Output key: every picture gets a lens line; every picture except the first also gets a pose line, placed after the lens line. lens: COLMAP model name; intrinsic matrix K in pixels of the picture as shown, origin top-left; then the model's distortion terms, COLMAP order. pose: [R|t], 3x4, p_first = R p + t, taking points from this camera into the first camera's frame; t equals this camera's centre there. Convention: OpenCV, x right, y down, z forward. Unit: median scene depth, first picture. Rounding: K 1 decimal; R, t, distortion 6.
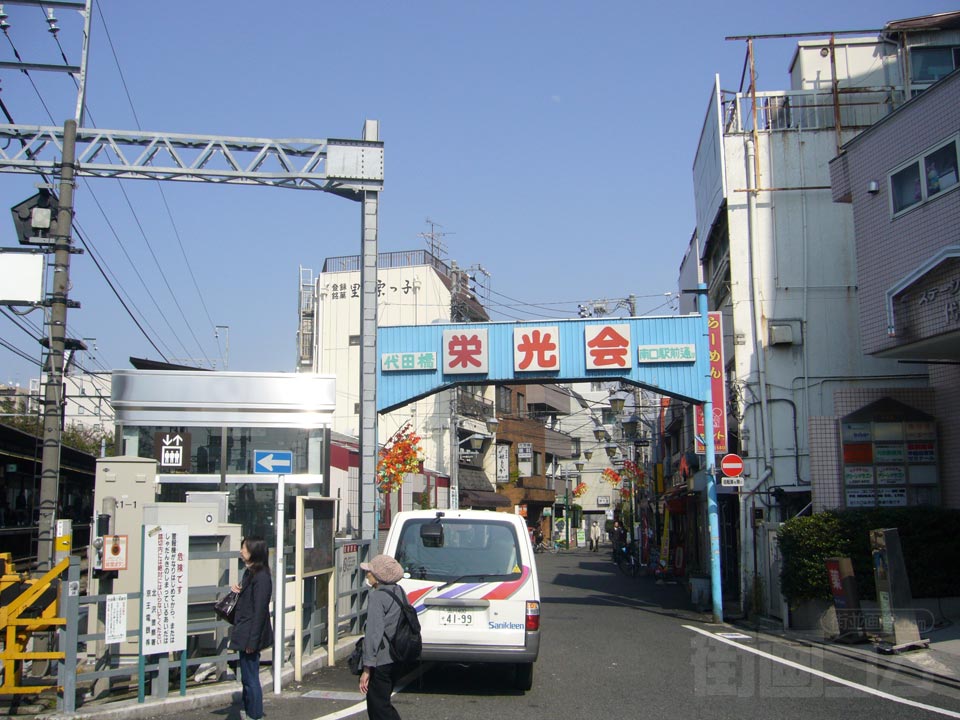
lens RADIAL K [[1064.5, 0, 480.0], [0, 1064.5, 360.0], [0, 0, 1]] dist [-0.008572, -0.000293]
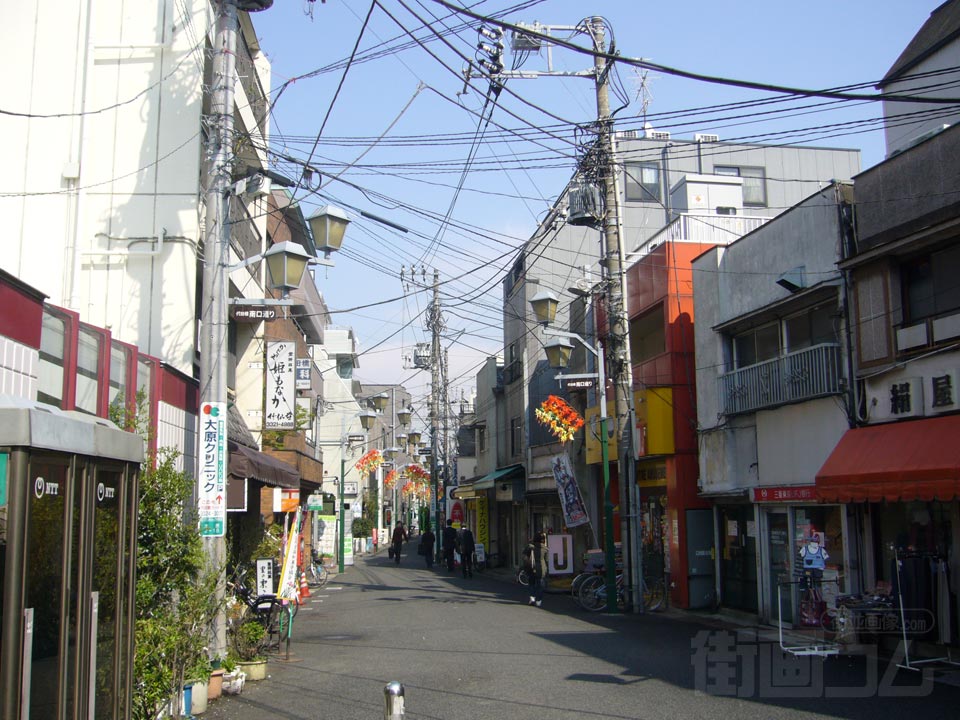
lens RADIAL K [[1064.5, 0, 480.0], [0, 1064.5, 360.0], [0, 0, 1]] dist [-0.008572, -0.000293]
pose [[0.942129, 0.045318, 0.332174, -0.044009], [-0.045946, 0.998926, -0.005967, 0.086720], [-0.332088, -0.009641, 0.943199, 0.580228]]
